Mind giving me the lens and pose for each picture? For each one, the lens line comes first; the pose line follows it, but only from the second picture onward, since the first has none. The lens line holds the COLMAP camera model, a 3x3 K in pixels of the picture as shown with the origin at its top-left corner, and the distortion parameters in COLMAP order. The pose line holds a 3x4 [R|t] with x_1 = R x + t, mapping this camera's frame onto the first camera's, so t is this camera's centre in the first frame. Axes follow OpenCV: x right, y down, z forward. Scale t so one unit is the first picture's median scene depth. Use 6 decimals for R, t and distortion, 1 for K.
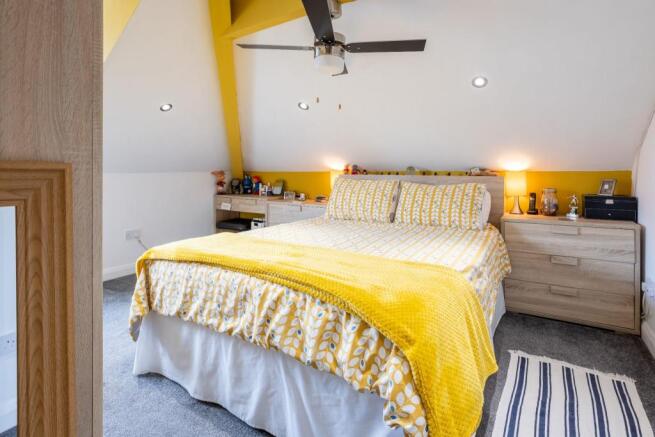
lens RADIAL K [[323.4, 0, 326.0], [0, 323.4, 217.6], [0, 0, 1]] dist [-0.049388, 0.030522]
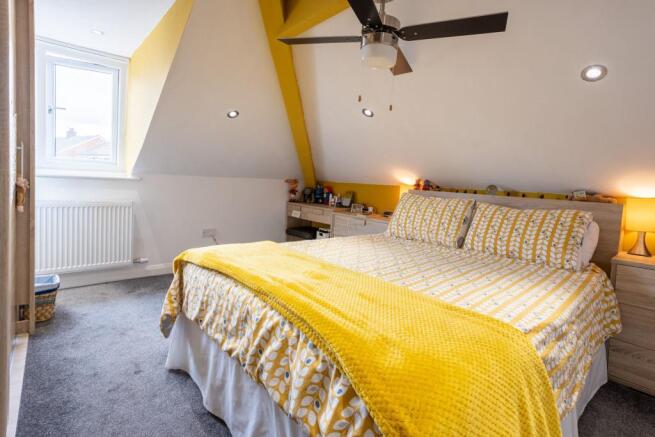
lens RADIAL K [[309.1, 0, 325.1], [0, 309.1, 230.0], [0, 0, 1]] dist [-0.043273, 0.023581]
pose [[0.957610, 0.093508, -0.272468, 0.085642], [-0.092140, 0.995586, 0.017839, -0.016111], [0.272934, 0.008022, 0.961999, 0.122203]]
